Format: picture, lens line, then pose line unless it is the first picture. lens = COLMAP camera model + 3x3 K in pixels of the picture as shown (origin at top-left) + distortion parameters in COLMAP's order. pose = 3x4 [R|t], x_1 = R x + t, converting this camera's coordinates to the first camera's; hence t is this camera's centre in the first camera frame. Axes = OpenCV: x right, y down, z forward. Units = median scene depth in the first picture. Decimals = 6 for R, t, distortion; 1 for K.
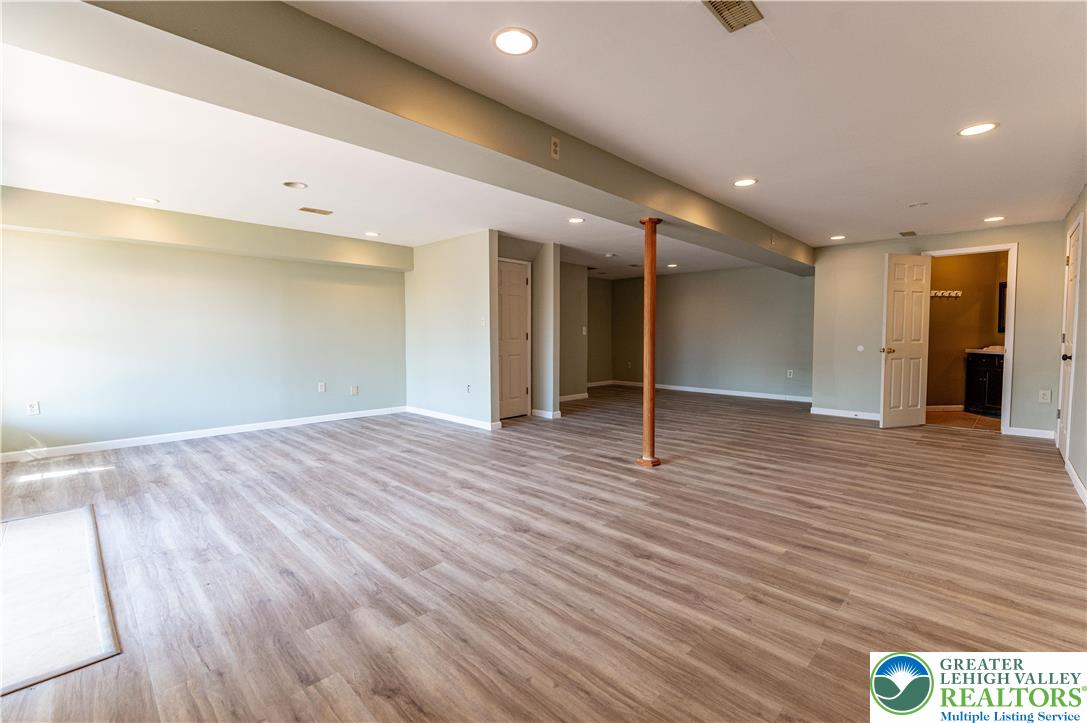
lens RADIAL K [[477.6, 0, 555.9], [0, 477.6, 360.4], [0, 0, 1]] dist [0.001393, -0.000336]
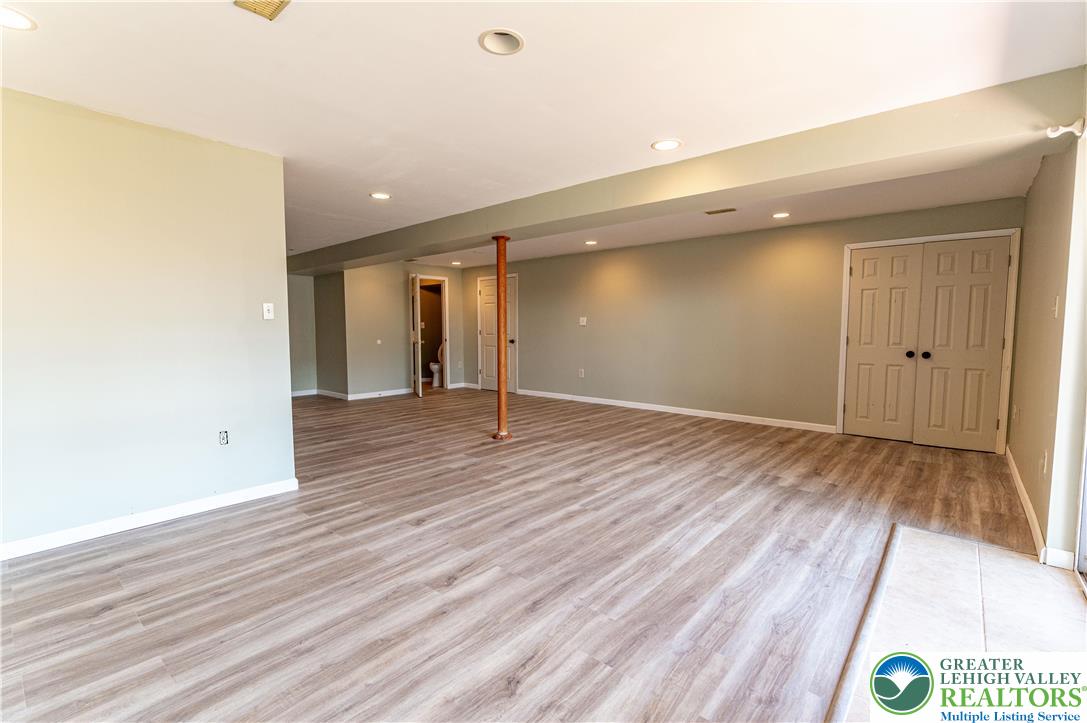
lens RADIAL K [[477.6, 0, 555.9], [0, 477.6, 360.4], [0, 0, 1]] dist [0.001393, -0.000336]
pose [[-0.064909, -0.065323, 0.995751, -1.316536], [0.057747, 0.995937, 0.069099, -0.073471], [-0.996219, 0.061986, -0.060873, 1.201413]]
